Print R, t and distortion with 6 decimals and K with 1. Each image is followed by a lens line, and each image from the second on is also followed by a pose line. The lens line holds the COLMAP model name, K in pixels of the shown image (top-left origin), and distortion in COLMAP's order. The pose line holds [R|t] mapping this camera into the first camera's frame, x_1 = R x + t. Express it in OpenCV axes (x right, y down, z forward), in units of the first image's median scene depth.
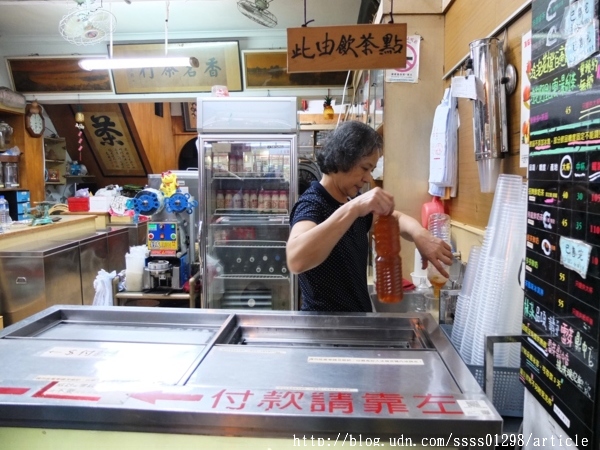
lens RADIAL K [[472.5, 0, 300.0], [0, 472.5, 225.0], [0, 0, 1]] dist [-0.069424, 0.061854]
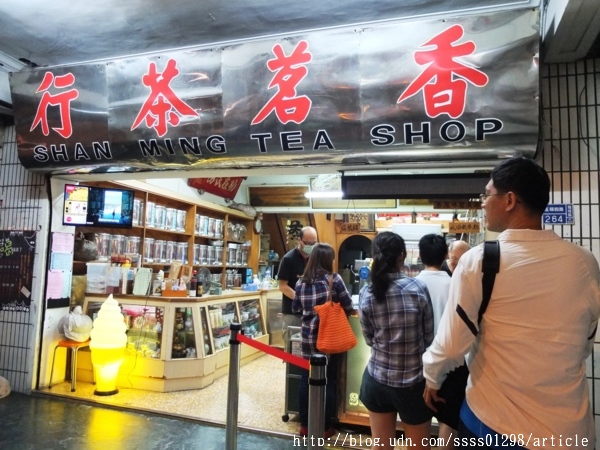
lens RADIAL K [[472.5, 0, 300.0], [0, 472.5, 225.0], [0, 0, 1]] dist [-0.069424, 0.061854]
pose [[0.968790, 0.016200, -0.247353, -0.353028], [-0.063990, 0.980385, -0.186416, 0.506358], [0.239481, 0.196427, 0.950824, -3.673159]]
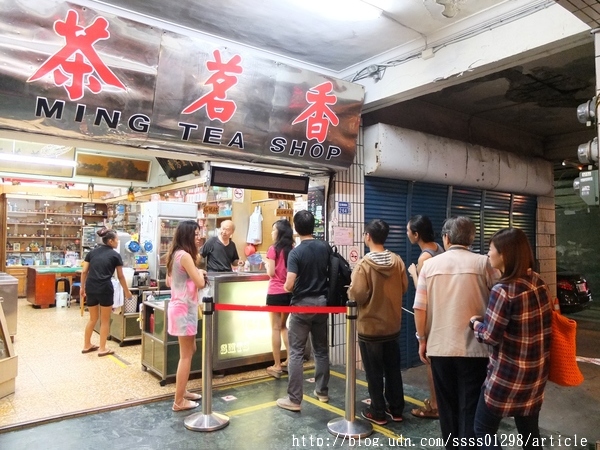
lens RADIAL K [[463.1, 0, 323.8], [0, 463.1, 225.1], [0, 0, 1]] dist [-0.053161, 0.068306]
pose [[0.731817, 0.032478, 0.680727, -3.822850], [0.062616, 0.991434, -0.114618, 0.513957], [-0.678618, 0.126504, 0.723515, -3.911530]]
